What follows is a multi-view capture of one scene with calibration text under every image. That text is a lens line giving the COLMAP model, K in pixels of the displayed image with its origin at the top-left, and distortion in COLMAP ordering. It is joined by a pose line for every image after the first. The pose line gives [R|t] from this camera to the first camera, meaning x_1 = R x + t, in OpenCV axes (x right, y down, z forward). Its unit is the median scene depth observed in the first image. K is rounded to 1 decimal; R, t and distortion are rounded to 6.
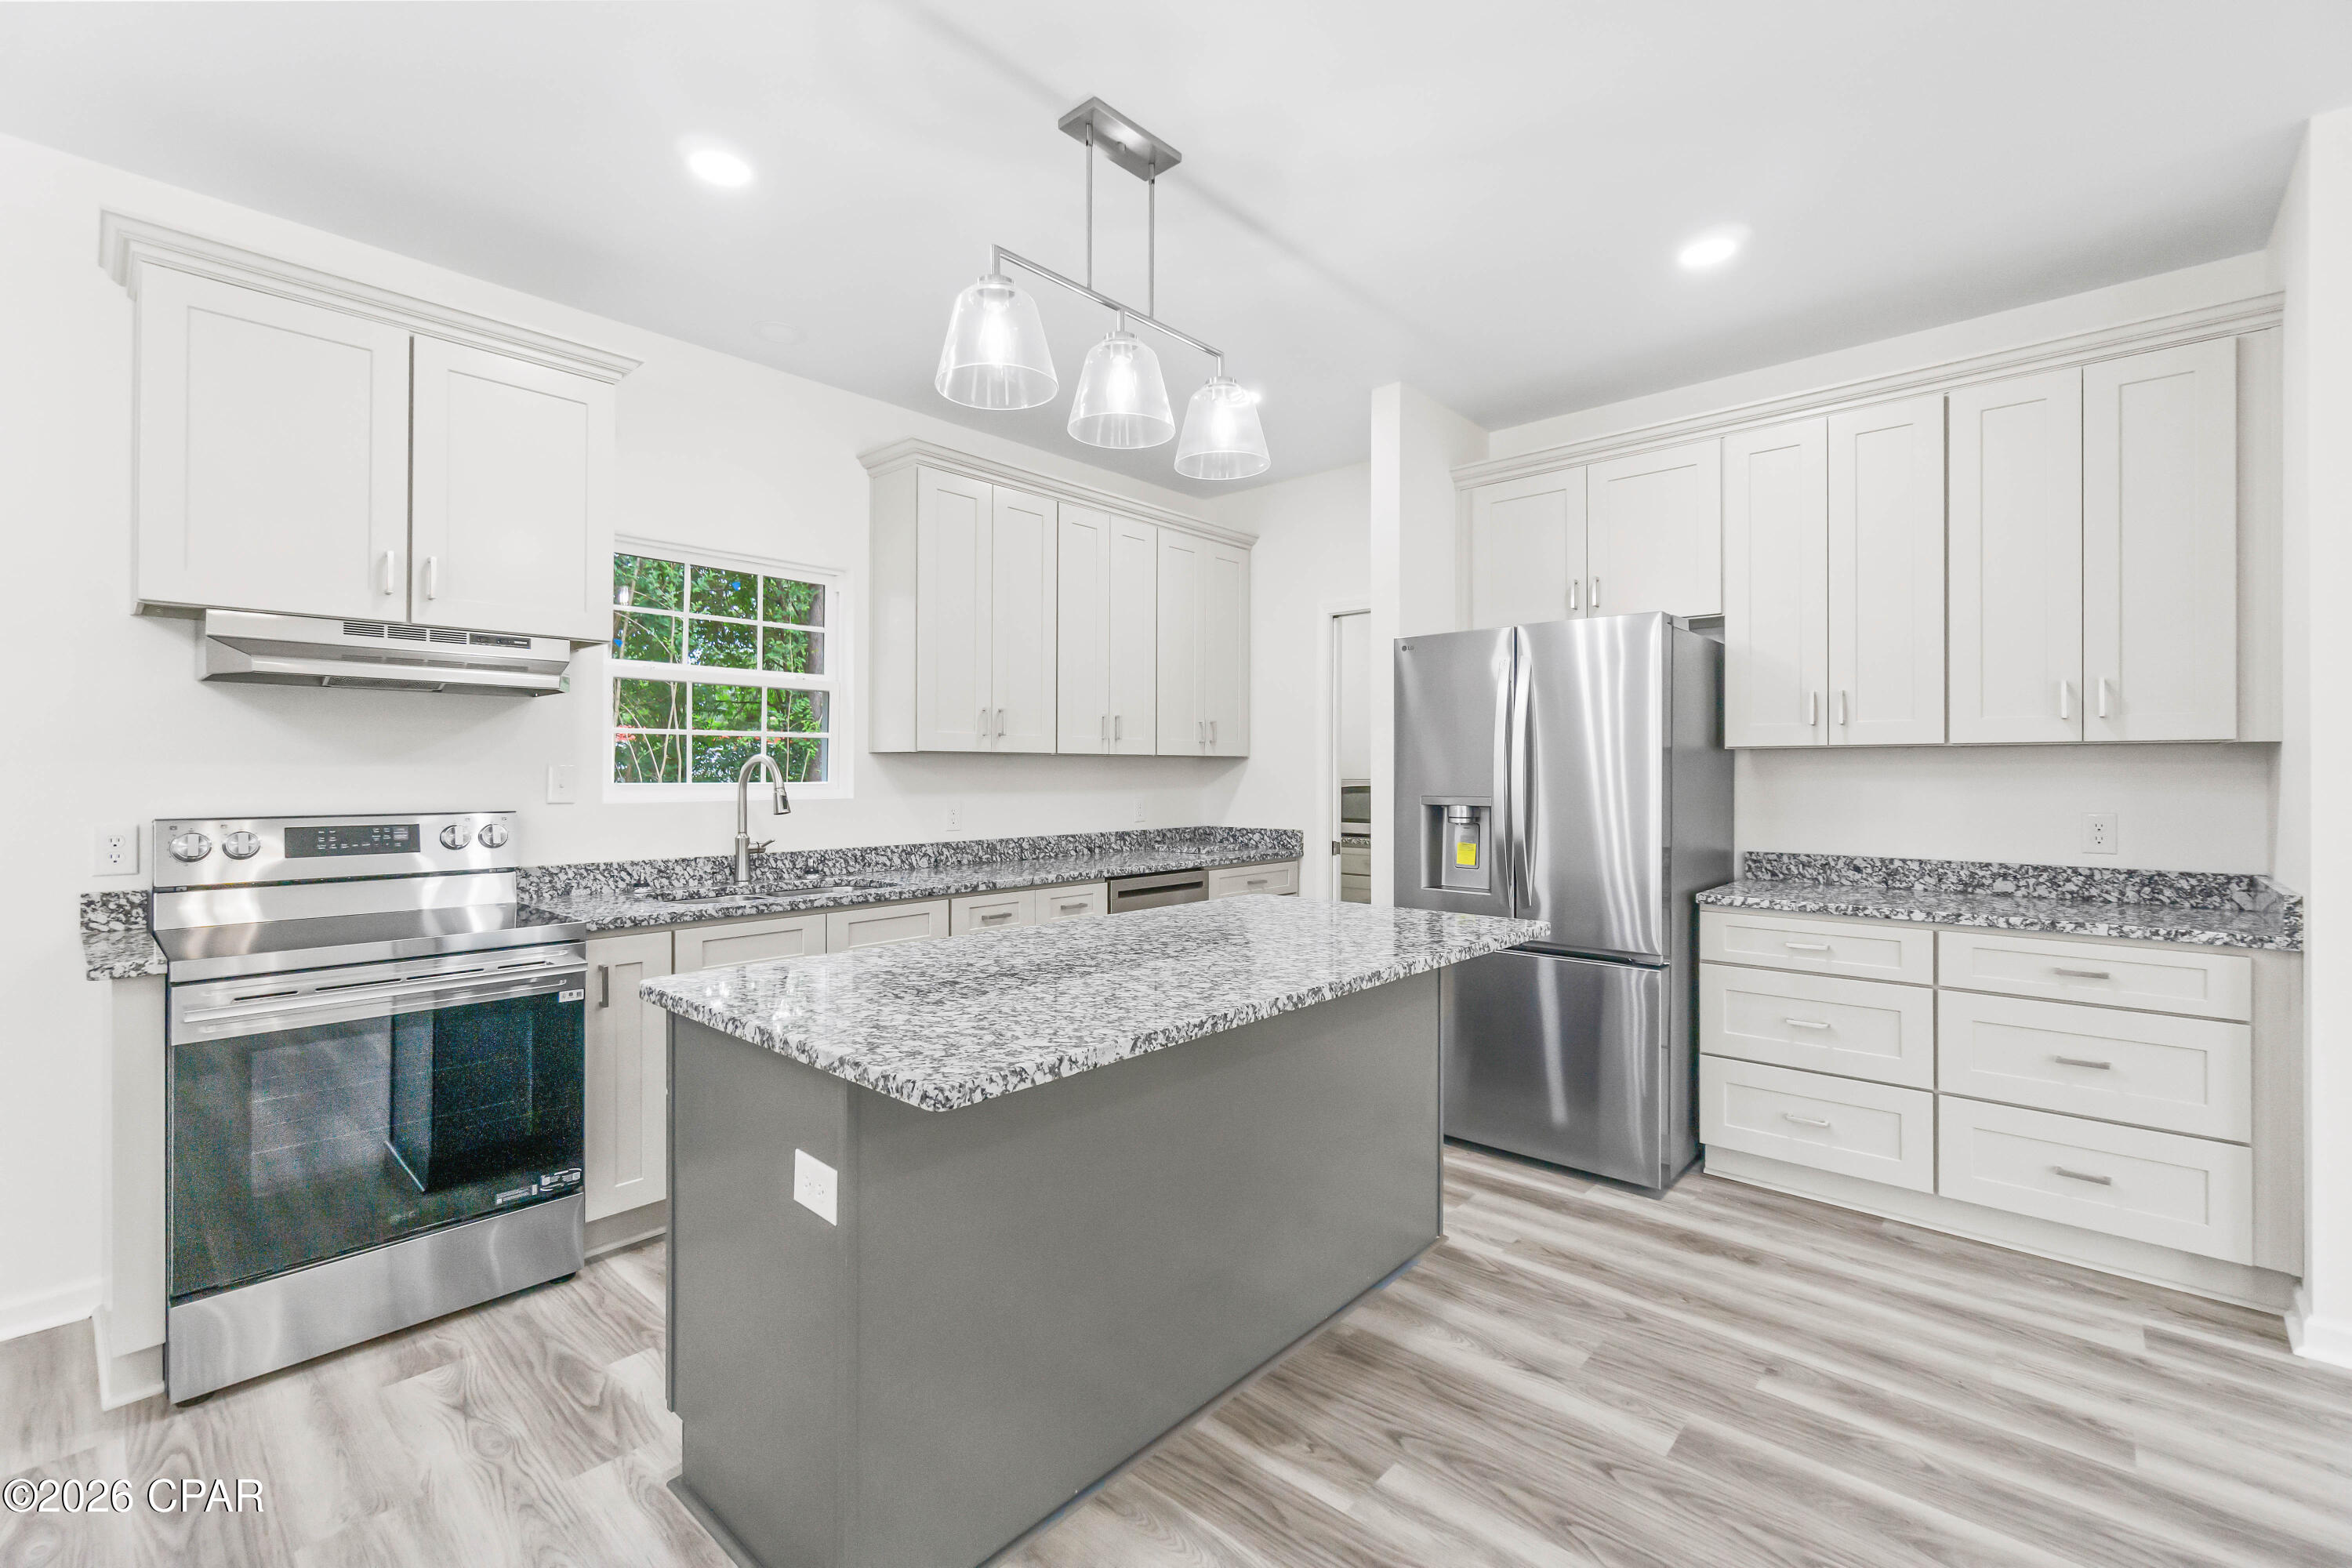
lens RADIAL K [[1007.5, 0, 1175.7], [0, 1007.5, 769.2], [0, 0, 1]] dist [-0.003949, 0.000165]
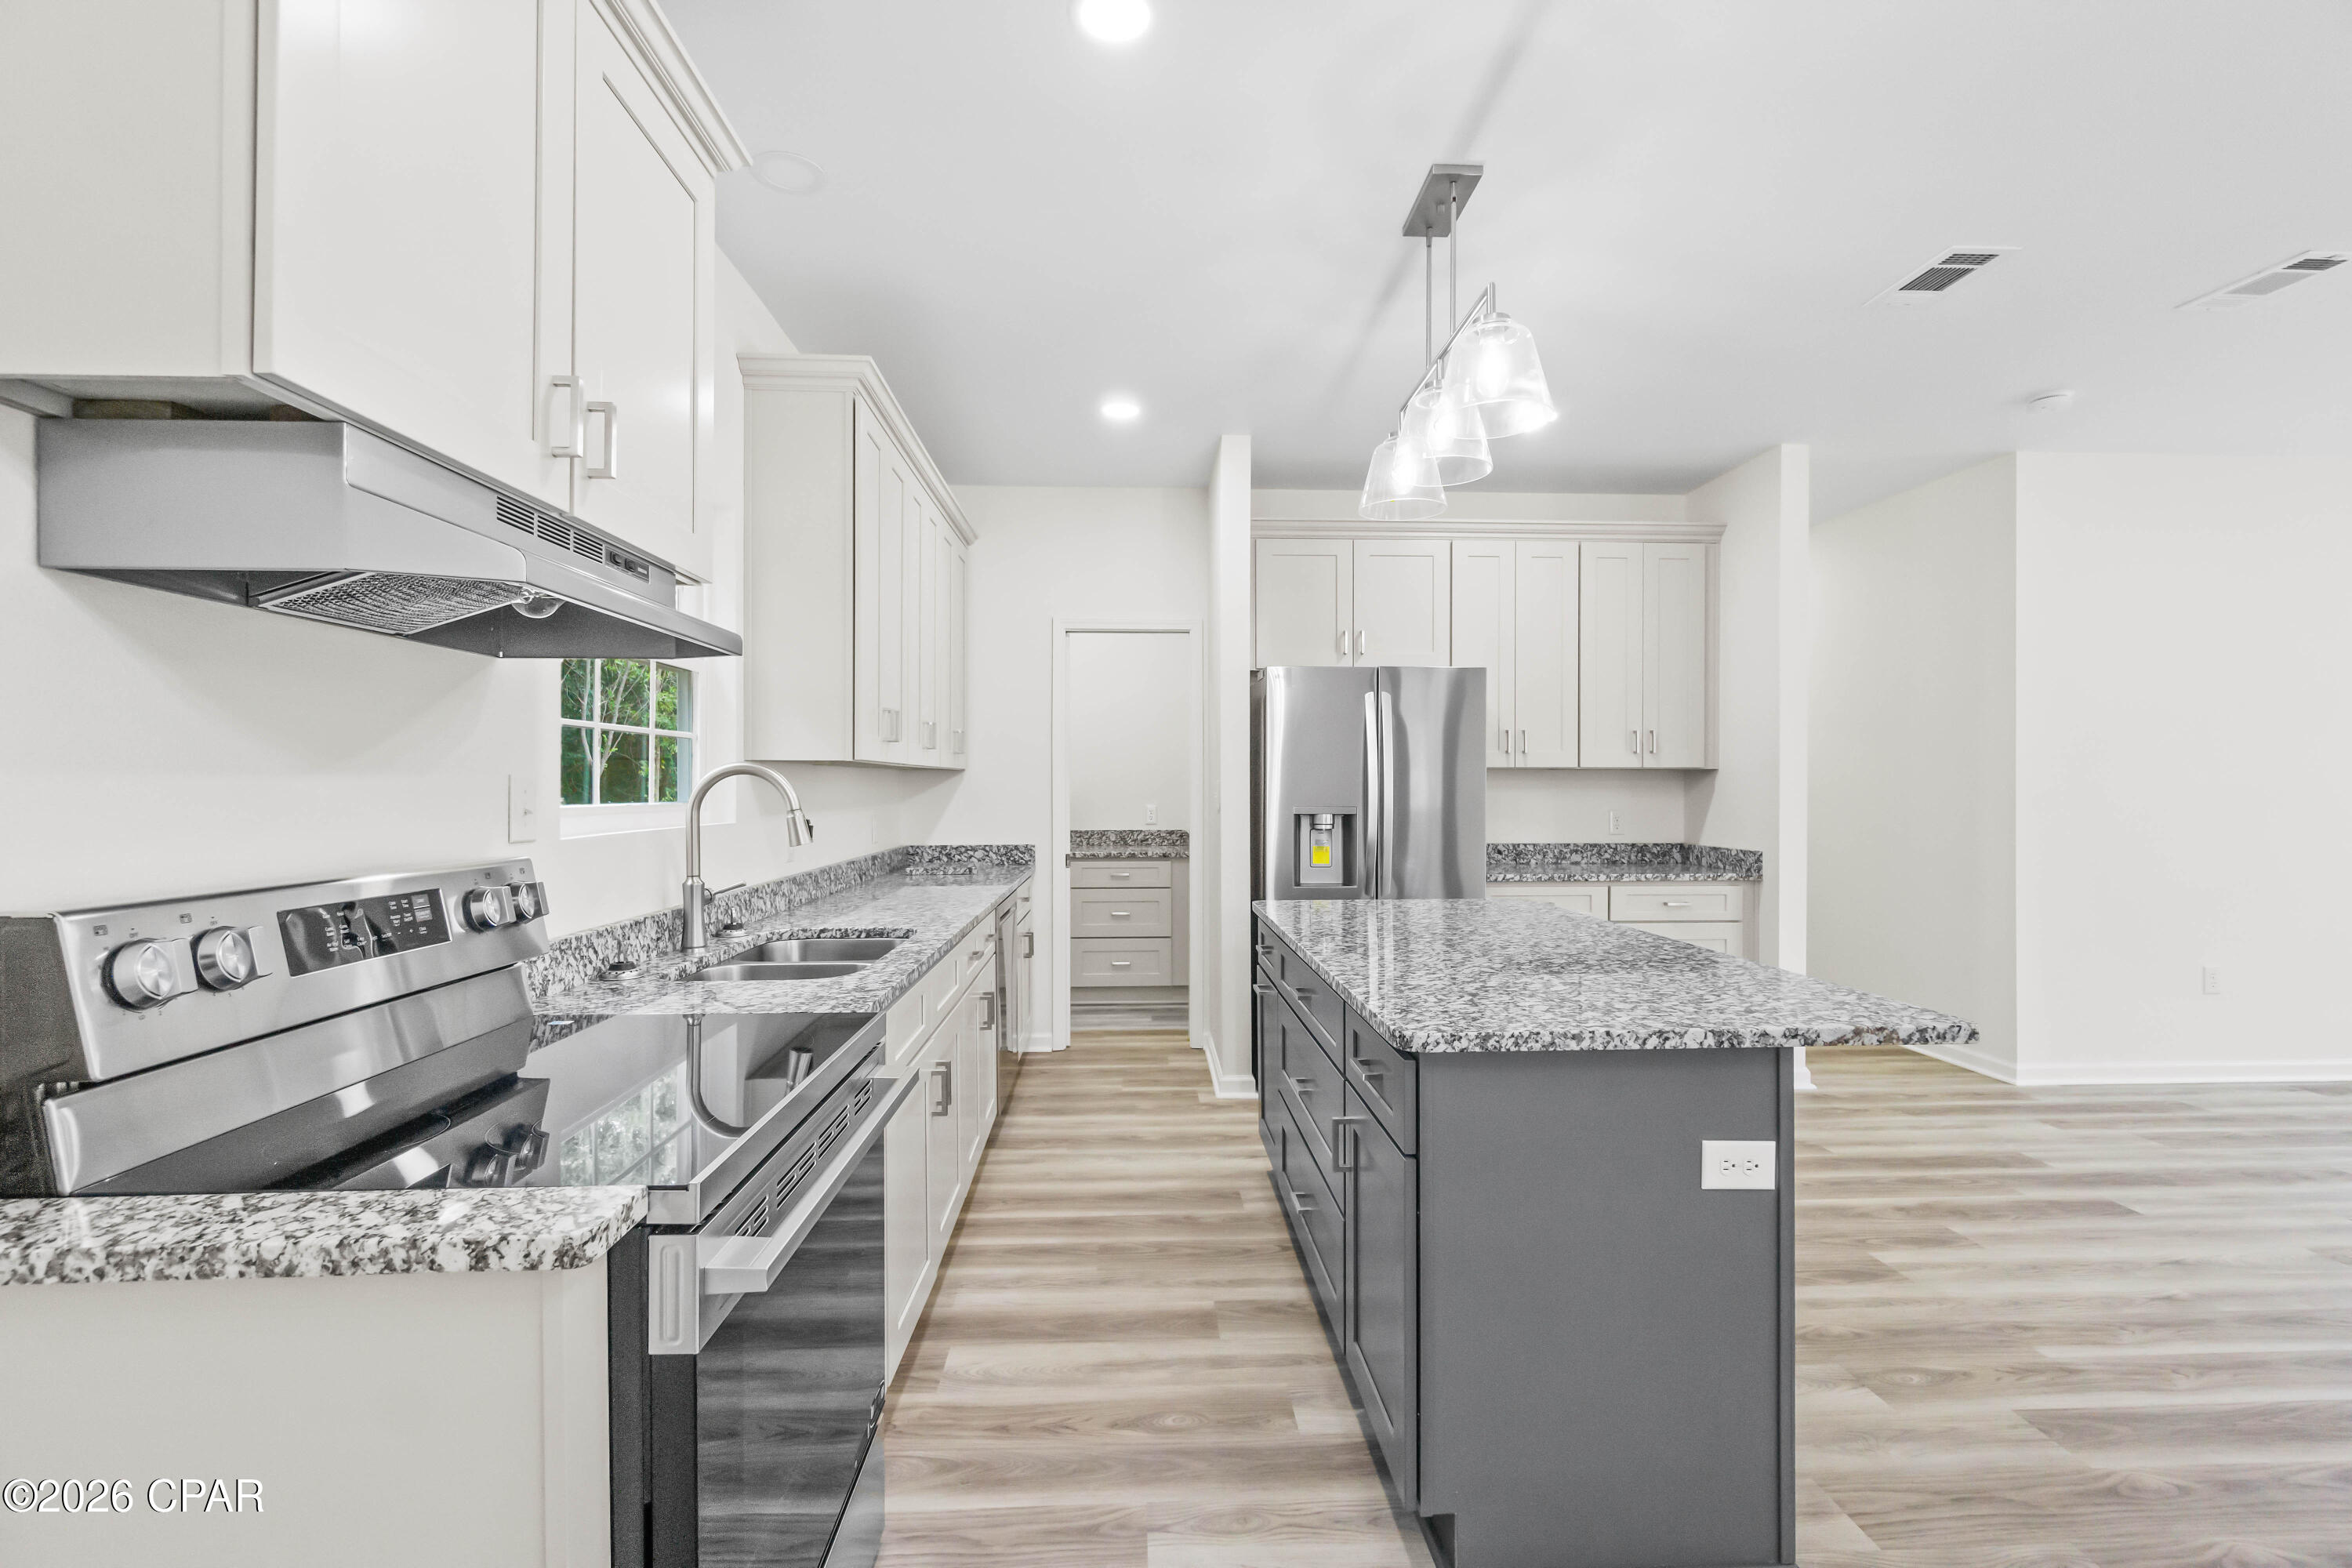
lens RADIAL K [[1018.1, 0, 1181.7], [0, 1018.1, 786.9], [0, 0, 1]] dist [-0.001569, -0.000247]
pose [[0.705575, -0.001698, 0.708633, -0.871645], [-0.002470, 0.999985, 0.004856, -0.001870], [-0.708631, -0.005176, 0.705560, 0.357694]]
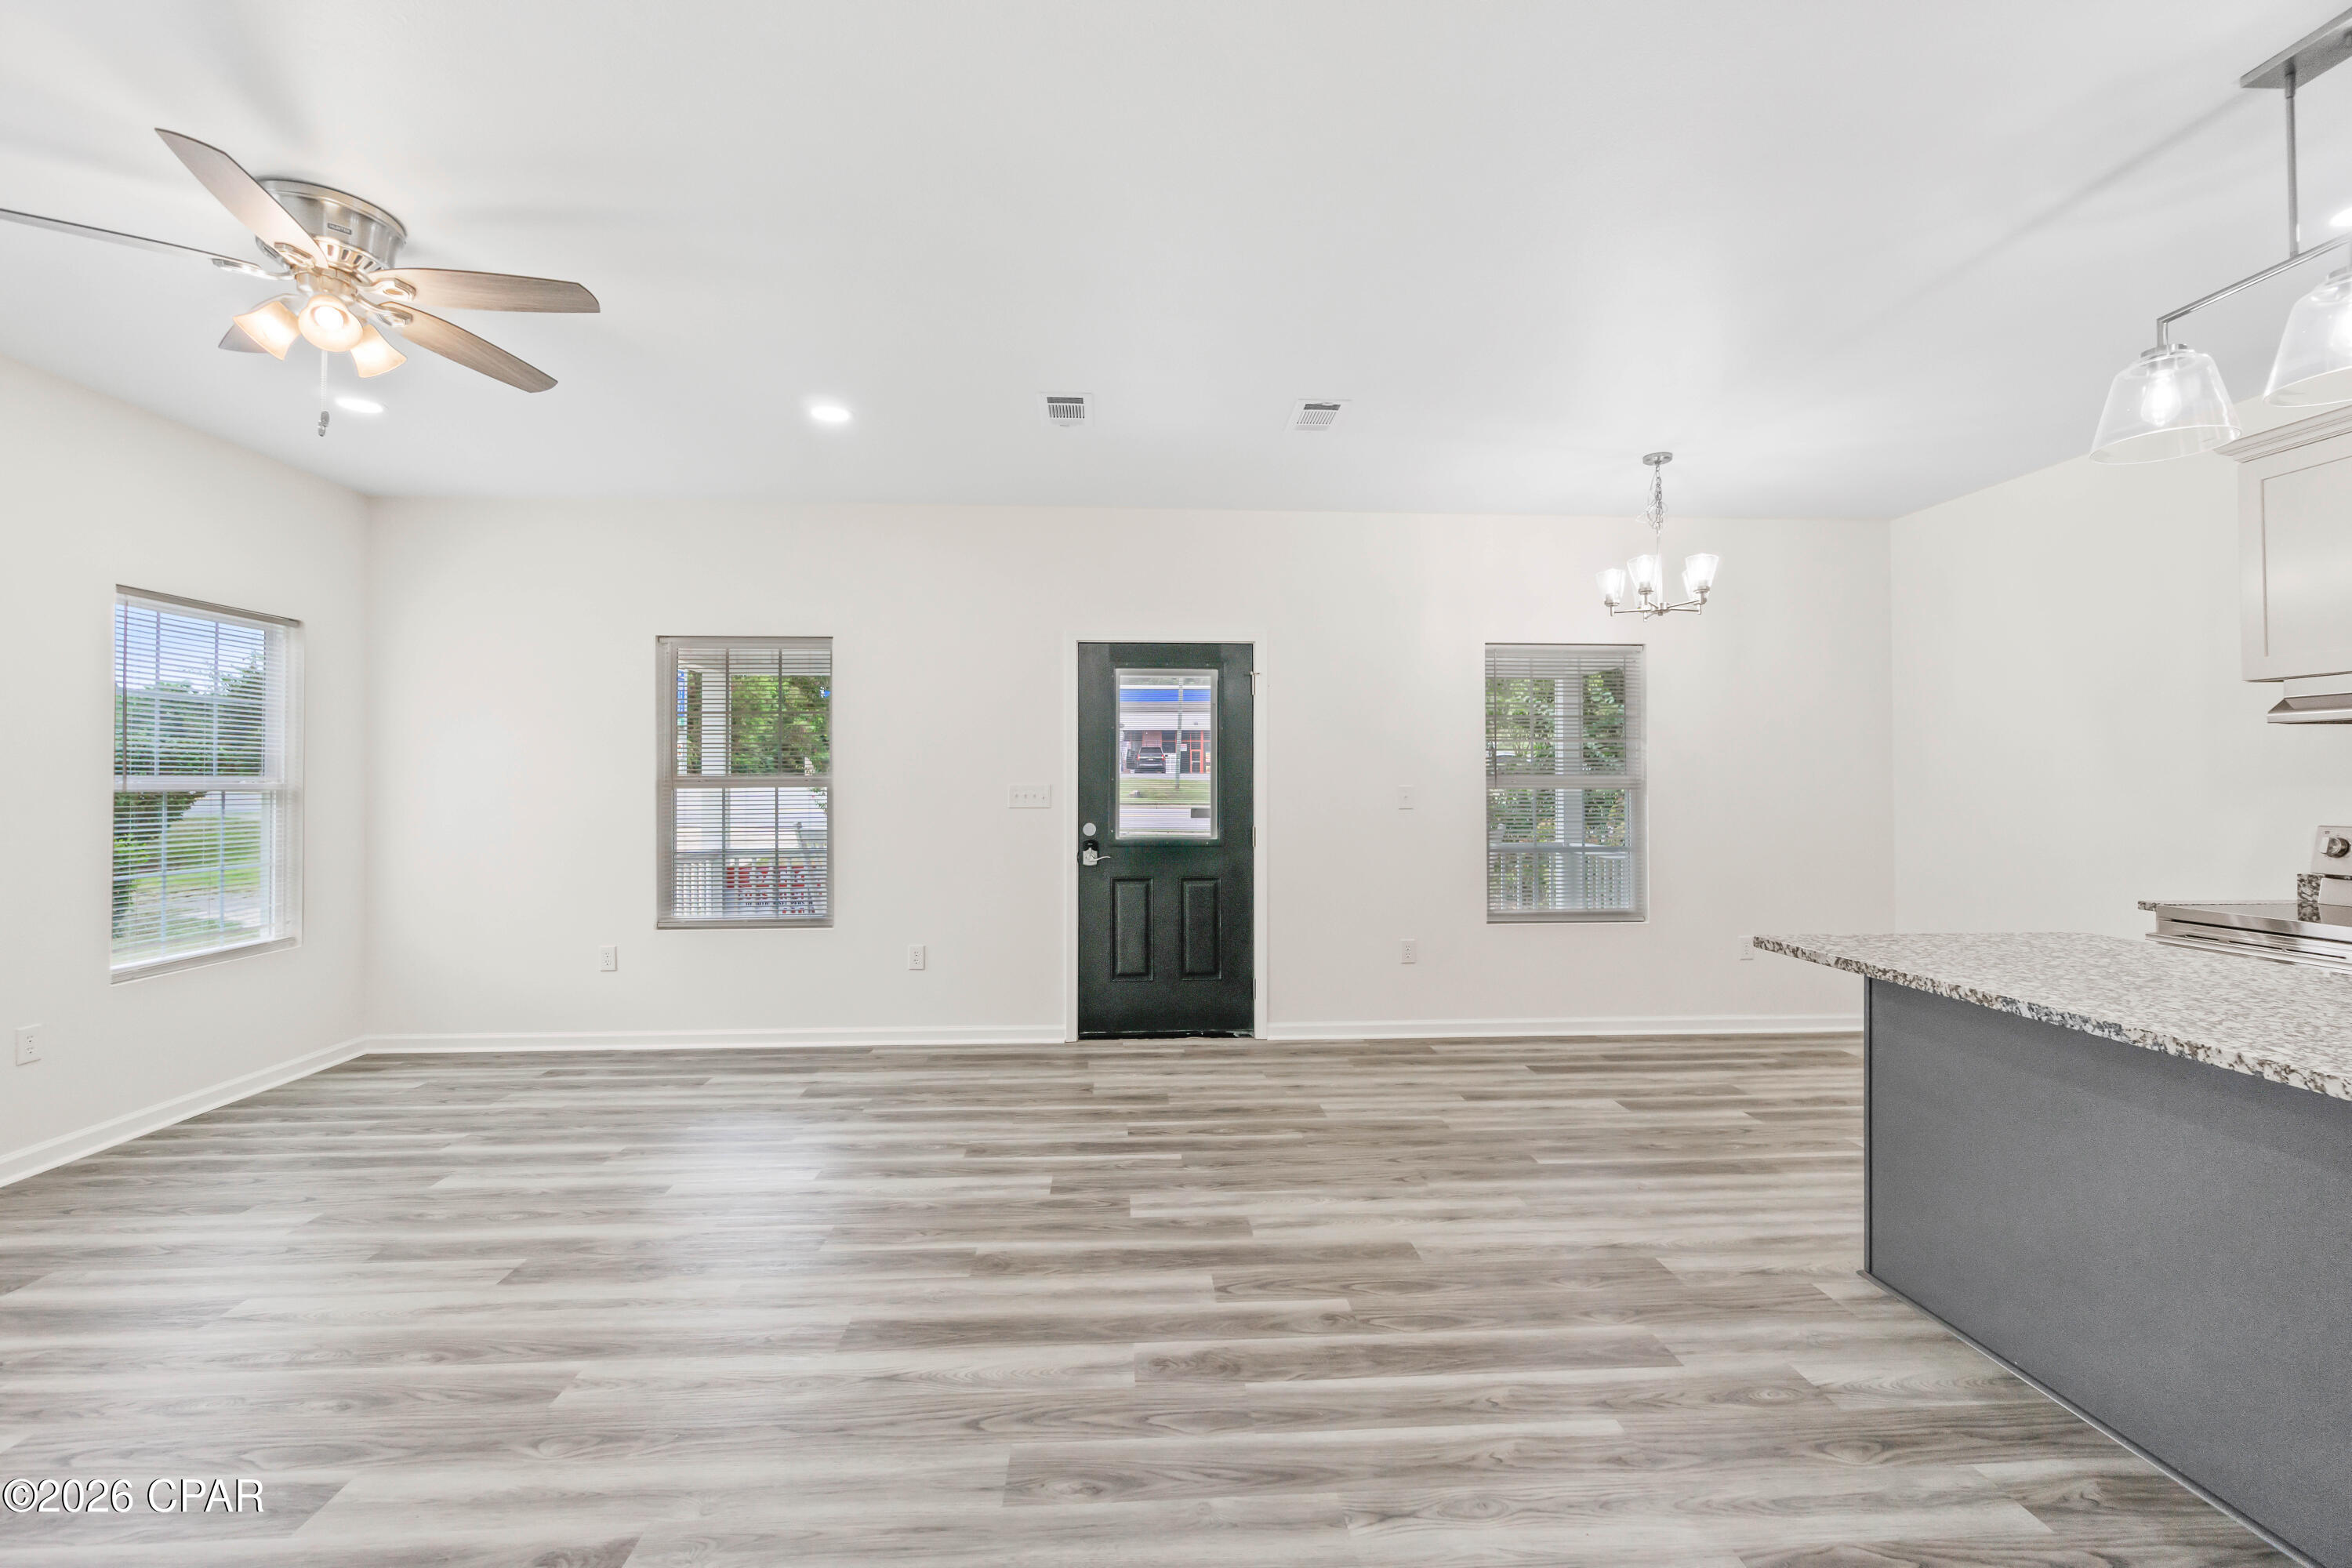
lens RADIAL K [[1030.7, 0, 1188.7], [0, 1030.7, 777.3], [0, 0, 1]] dist [0.000393, 0.000647]
pose [[-0.690936, -0.007126, -0.722881, 1.023770], [0.001941, 0.999930, -0.011712, -0.004644], [0.722913, -0.009495, -0.690874, 0.751389]]
